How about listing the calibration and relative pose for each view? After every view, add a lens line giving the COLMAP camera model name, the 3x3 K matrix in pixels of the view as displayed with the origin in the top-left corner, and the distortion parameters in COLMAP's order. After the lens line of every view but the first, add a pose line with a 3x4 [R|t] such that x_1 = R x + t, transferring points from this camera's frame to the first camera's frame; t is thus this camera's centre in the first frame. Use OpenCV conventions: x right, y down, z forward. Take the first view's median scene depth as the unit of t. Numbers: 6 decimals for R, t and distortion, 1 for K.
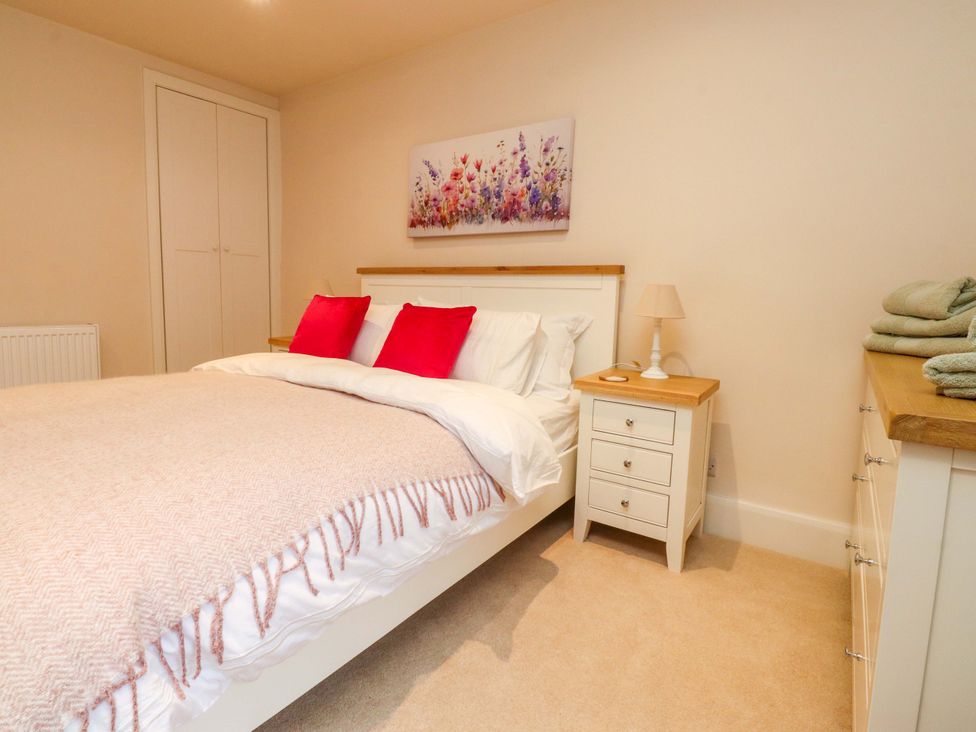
lens RADIAL K [[520.2, 0, 466.1], [0, 520.2, 343.6], [0, 0, 1]] dist [0.001056, -0.014729]
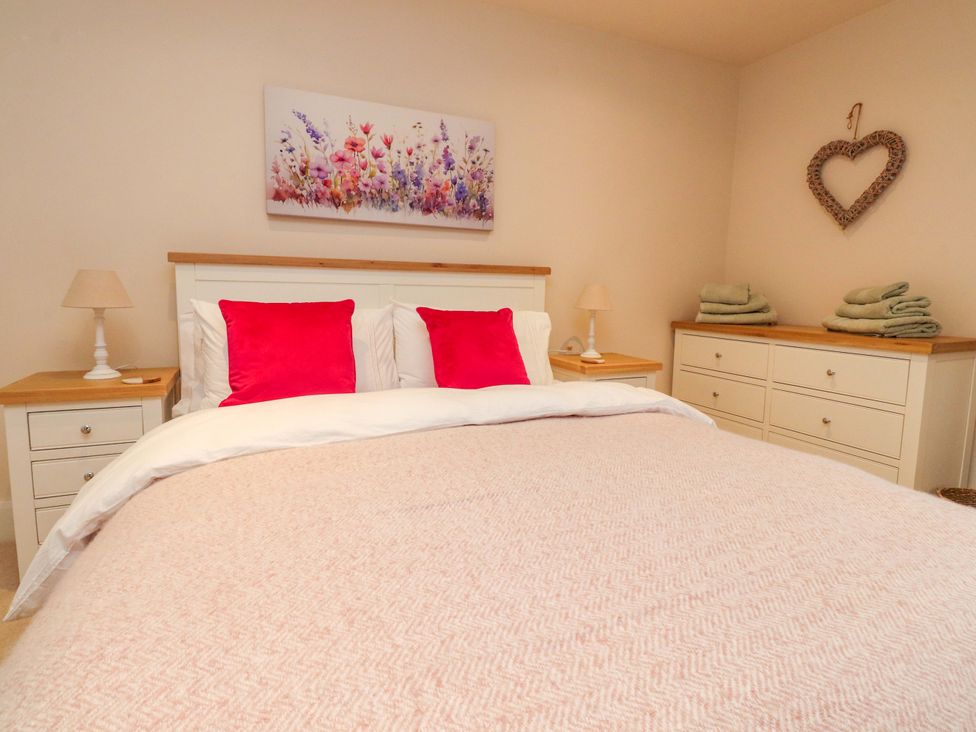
lens RADIAL K [[517.6, 0, 489.4], [0, 517.6, 347.3], [0, 0, 1]] dist [0.006650, -0.014547]
pose [[0.495918, -0.111547, 0.861175, -0.671346], [0.079575, 0.993380, 0.082847, -0.065472], [-0.864716, 0.027443, 0.501511, 0.443846]]
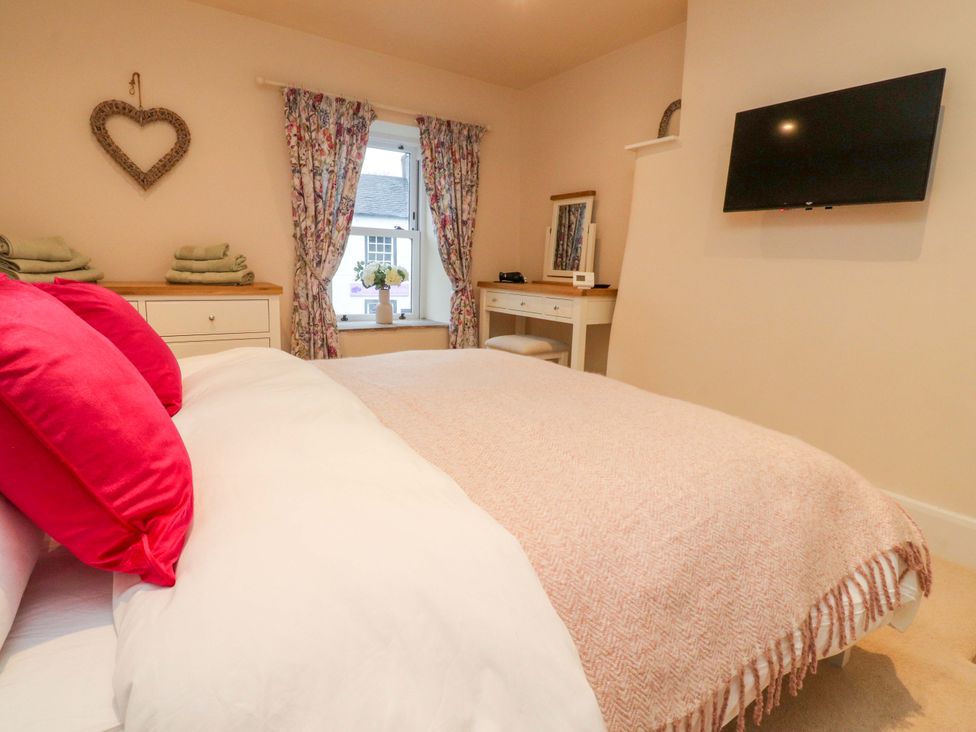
lens RADIAL K [[517.6, 0, 489.4], [0, 517.6, 347.3], [0, 0, 1]] dist [0.006650, -0.014547]
pose [[-0.943146, -0.105933, 0.315045, -0.518475], [-0.021856, 0.965566, 0.259238, -0.130175], [-0.331659, 0.237613, -0.912985, 1.139361]]
